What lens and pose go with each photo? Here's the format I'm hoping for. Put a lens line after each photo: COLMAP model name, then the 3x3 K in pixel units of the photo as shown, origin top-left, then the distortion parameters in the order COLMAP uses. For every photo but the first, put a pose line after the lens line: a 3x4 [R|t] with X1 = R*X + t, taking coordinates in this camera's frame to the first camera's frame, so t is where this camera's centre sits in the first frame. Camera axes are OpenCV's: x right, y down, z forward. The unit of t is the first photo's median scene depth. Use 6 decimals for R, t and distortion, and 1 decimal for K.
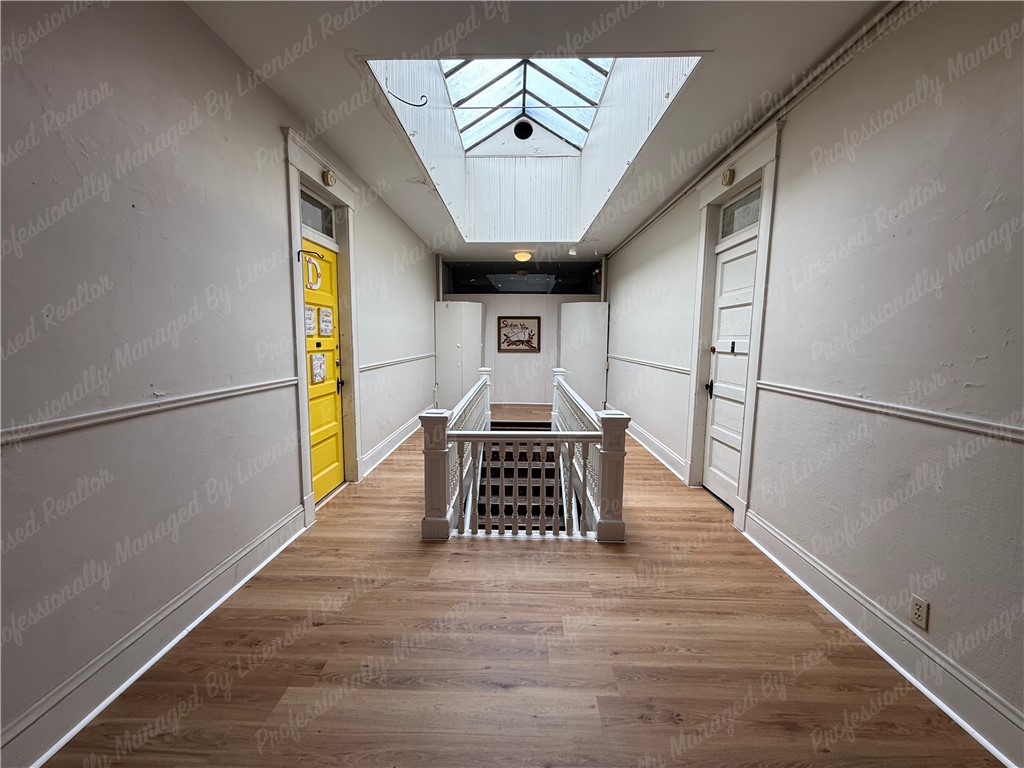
lens RADIAL K [[406.0, 0, 511.0], [0, 406.0, 393.3], [0, 0, 1]] dist [-0.000535, 0.000248]
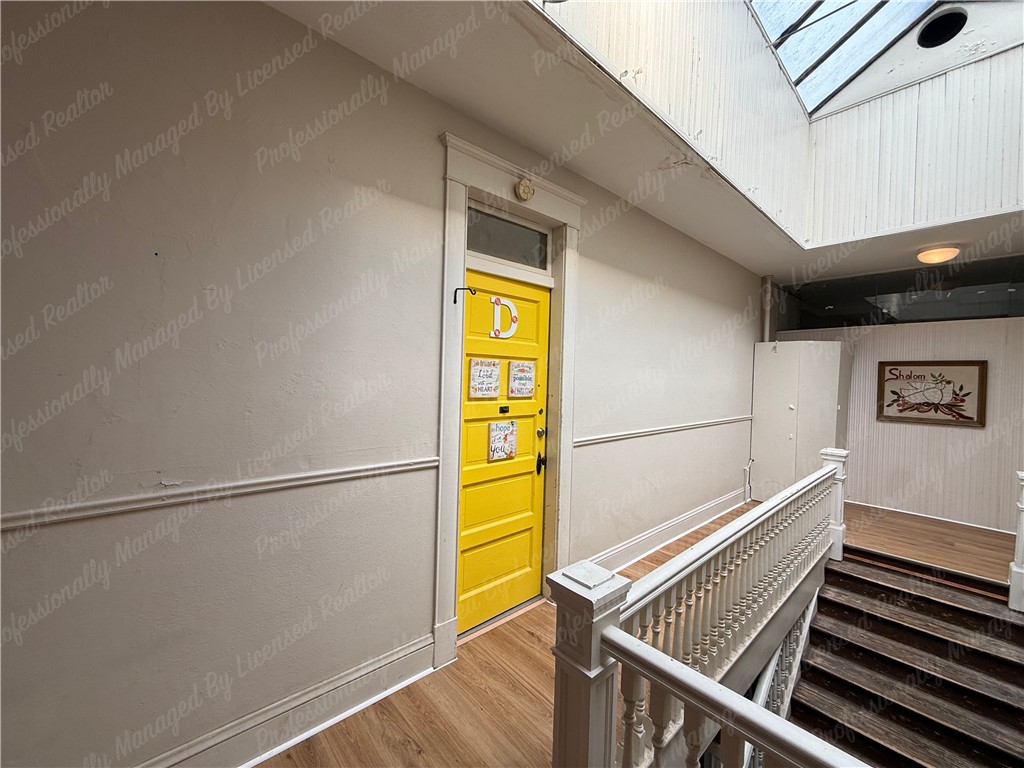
lens RADIAL K [[406.0, 0, 513.0], [0, 406.0, 384.0], [0, 0, 1]] dist [-0.000535, 0.000248]
pose [[0.686369, 0.029813, -0.726642, 0.073399], [-0.120387, 0.990032, -0.073095, -0.101284], [0.717220, 0.137648, 0.683116, 0.437909]]
